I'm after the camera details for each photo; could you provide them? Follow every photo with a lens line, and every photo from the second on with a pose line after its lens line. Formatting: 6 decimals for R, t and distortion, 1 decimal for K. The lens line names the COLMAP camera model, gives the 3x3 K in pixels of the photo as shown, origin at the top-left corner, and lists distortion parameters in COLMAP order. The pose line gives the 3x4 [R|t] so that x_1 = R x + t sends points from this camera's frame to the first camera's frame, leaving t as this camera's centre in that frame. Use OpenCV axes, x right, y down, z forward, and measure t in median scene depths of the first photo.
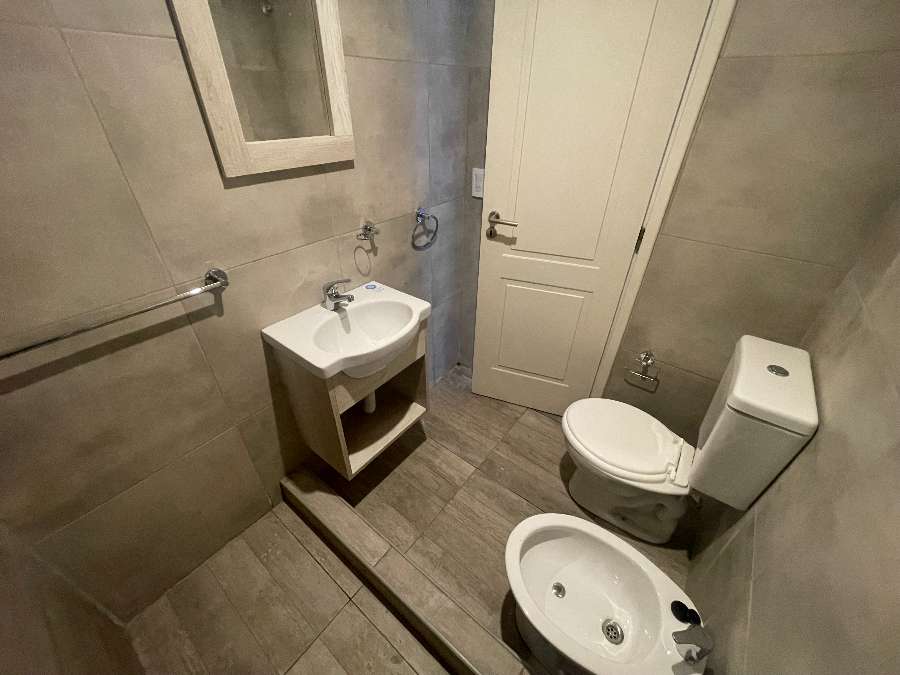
lens RADIAL K [[364.3, 0, 450.0], [0, 364.3, 337.5], [0, 0, 1]] dist [0.000278, -0.000096]
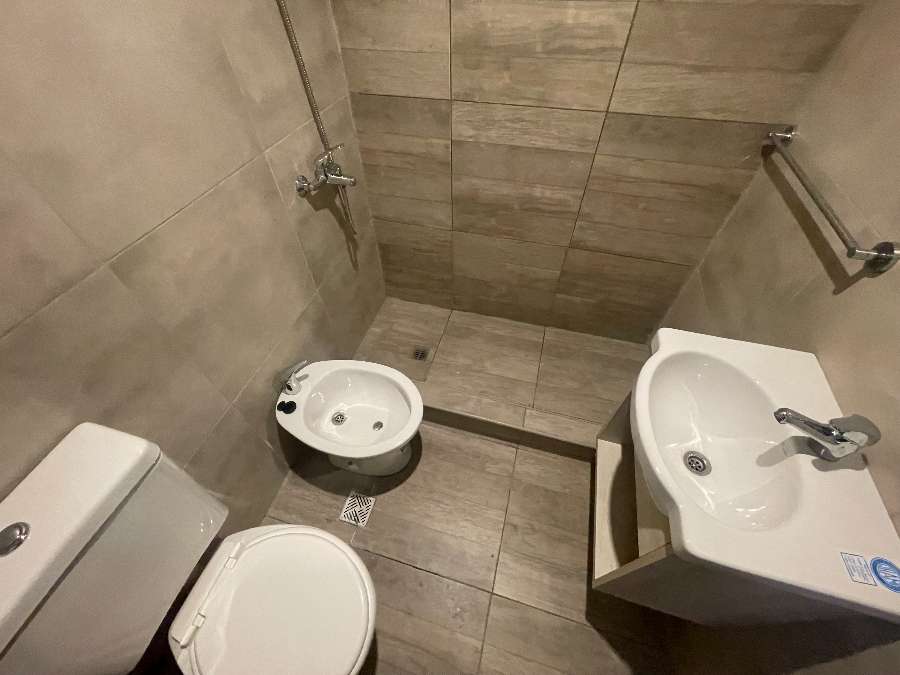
lens RADIAL K [[364.3, 0, 450.0], [0, 364.3, 337.5], [0, 0, 1]] dist [0.000278, -0.000096]
pose [[-0.929637, 0.264149, -0.256904, 0.283278], [-0.226110, 0.141565, 0.963760, -0.515290], [0.290944, 0.954036, -0.071877, 0.794538]]
